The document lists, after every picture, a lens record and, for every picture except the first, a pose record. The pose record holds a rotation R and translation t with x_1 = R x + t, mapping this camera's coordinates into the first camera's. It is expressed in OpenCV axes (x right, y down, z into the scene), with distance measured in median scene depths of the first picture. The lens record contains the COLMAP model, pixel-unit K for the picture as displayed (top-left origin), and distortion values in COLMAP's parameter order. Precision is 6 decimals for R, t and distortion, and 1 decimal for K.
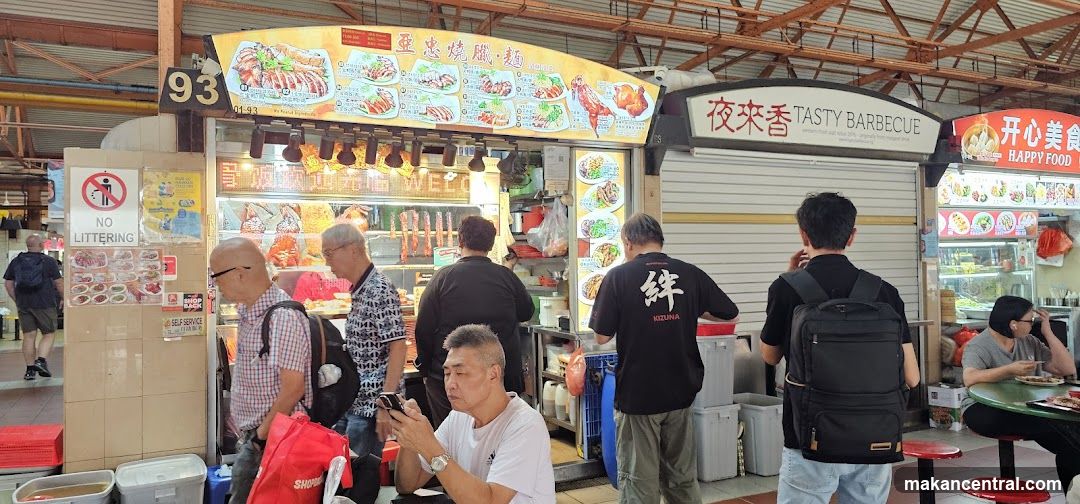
lens RADIAL K [[711.5, 0, 536.6], [0, 711.5, 240.2], [0, 0, 1]] dist [0.083599, -0.149005]
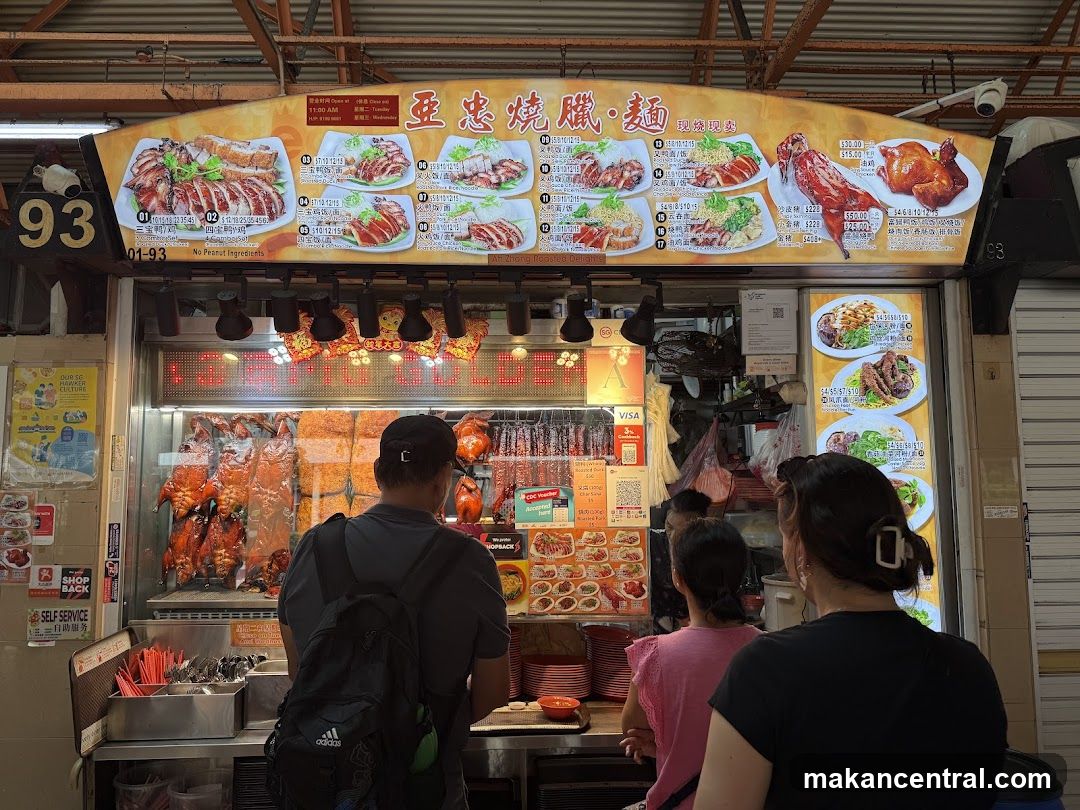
lens RADIAL K [[754.8, 0, 540.0], [0, 754.8, 405.0], [0, 0, 1]] dist [0.080774, -0.139579]
pose [[0.907217, -0.035366, -0.419174, 0.115774], [0.004897, 0.997280, -0.073543, -0.010237], [0.420635, 0.064667, 0.904922, 0.483483]]
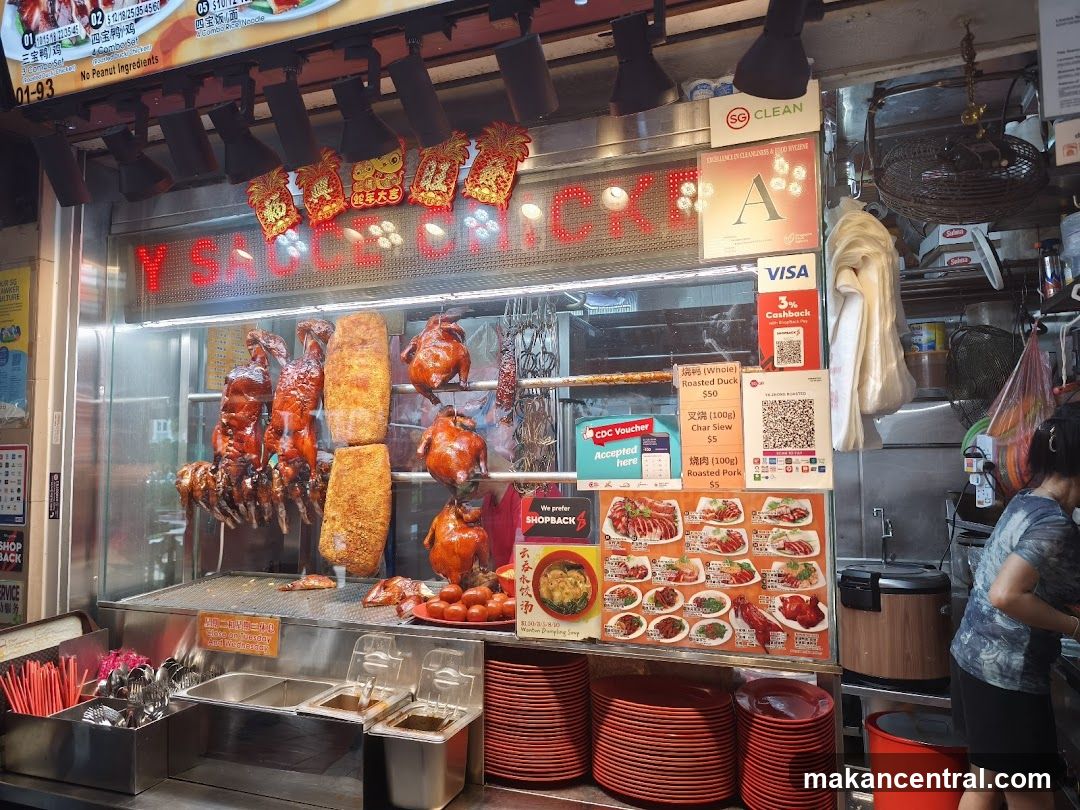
lens RADIAL K [[766.0, 0, 540.0], [0, 766.0, 405.0], [0, 0, 1]] dist [0.027542, -0.039099]
pose [[0.670527, -0.042314, -0.740677, 0.089728], [0.019140, 0.999026, -0.039746, 0.017302], [0.741638, 0.012474, 0.670685, 0.765546]]
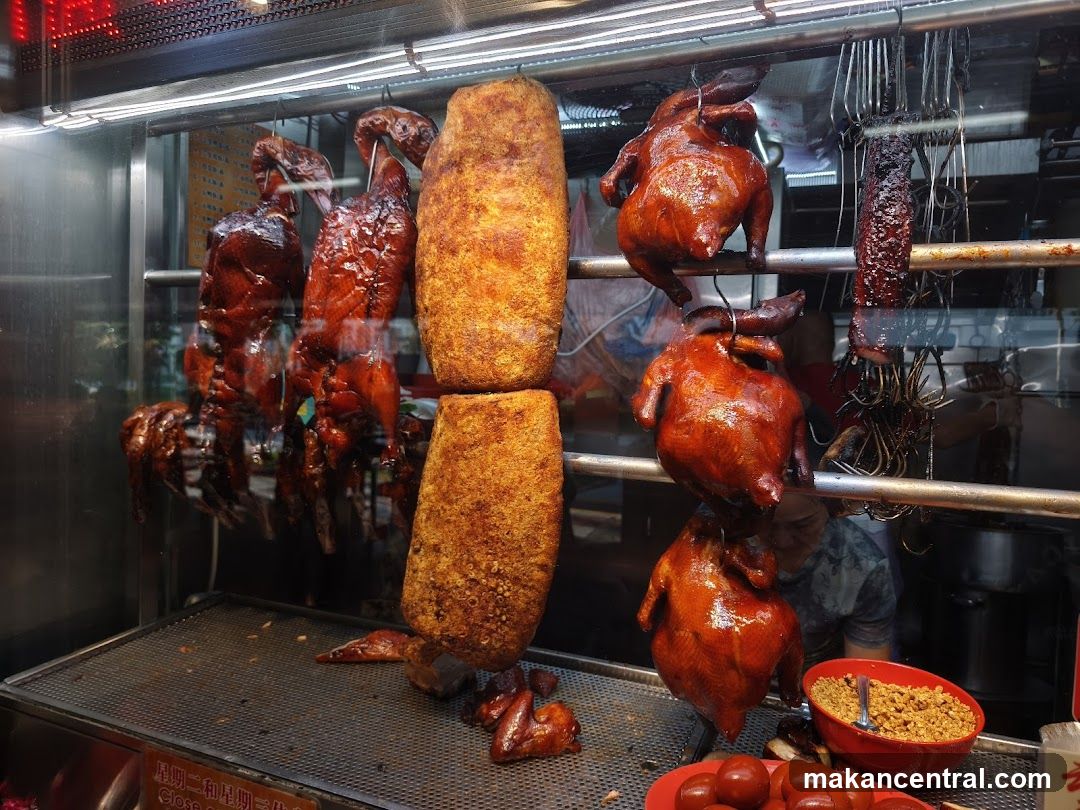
lens RADIAL K [[766.0, 0, 540.0], [0, 766.0, 405.0], [0, 0, 1]] dist [0.027542, -0.039099]
pose [[0.637017, 0.067597, -0.767880, -0.135156], [-0.017624, 0.997164, 0.073161, 0.010427], [0.770648, -0.033071, 0.636402, 0.862273]]
